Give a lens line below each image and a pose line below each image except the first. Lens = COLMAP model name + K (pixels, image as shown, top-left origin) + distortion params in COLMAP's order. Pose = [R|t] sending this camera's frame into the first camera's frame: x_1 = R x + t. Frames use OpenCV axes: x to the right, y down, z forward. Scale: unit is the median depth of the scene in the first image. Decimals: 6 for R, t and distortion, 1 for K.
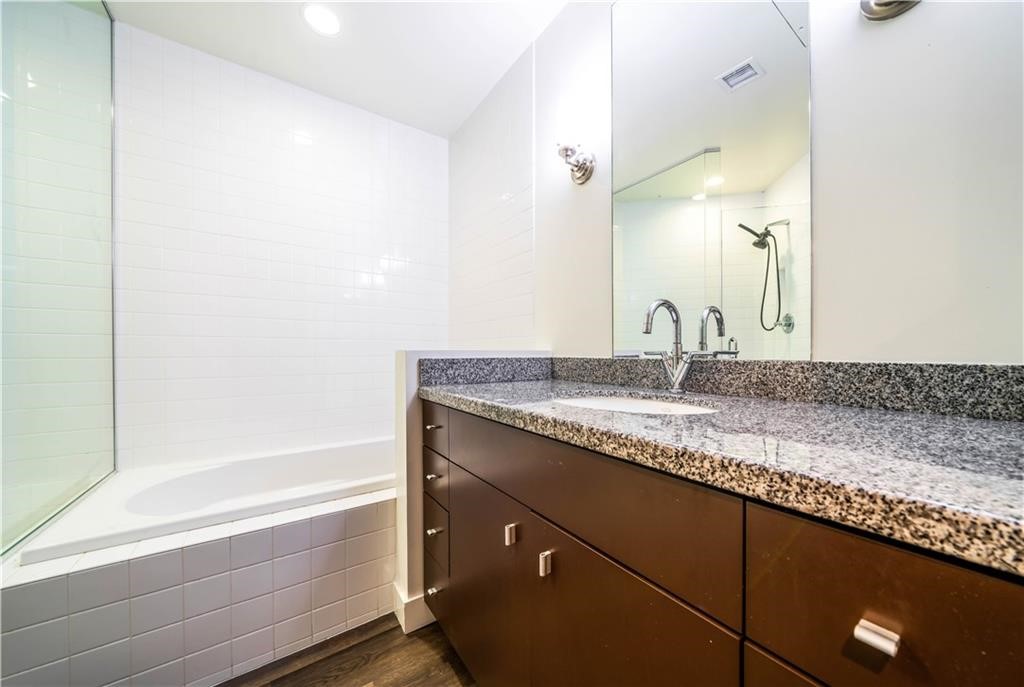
lens RADIAL K [[351.3, 0, 514.1], [0, 351.3, 353.4], [0, 0, 1]] dist [-0.002593, 0.000048]
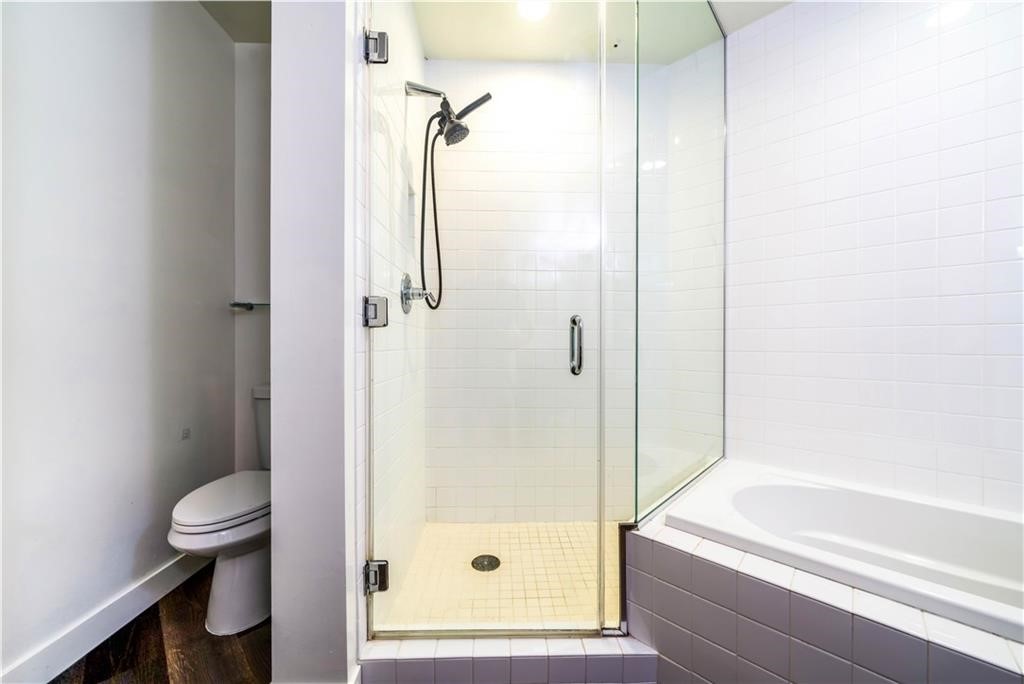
lens RADIAL K [[375.0, 0, 506.1], [0, 375.0, 345.0], [0, 0, 1]] dist [-0.000946, -0.000120]
pose [[0.191598, 0.002227, -0.981471, -0.167571], [-0.008188, 0.999966, 0.000671, -0.001658], [0.981439, 0.007907, 0.191610, 0.143706]]
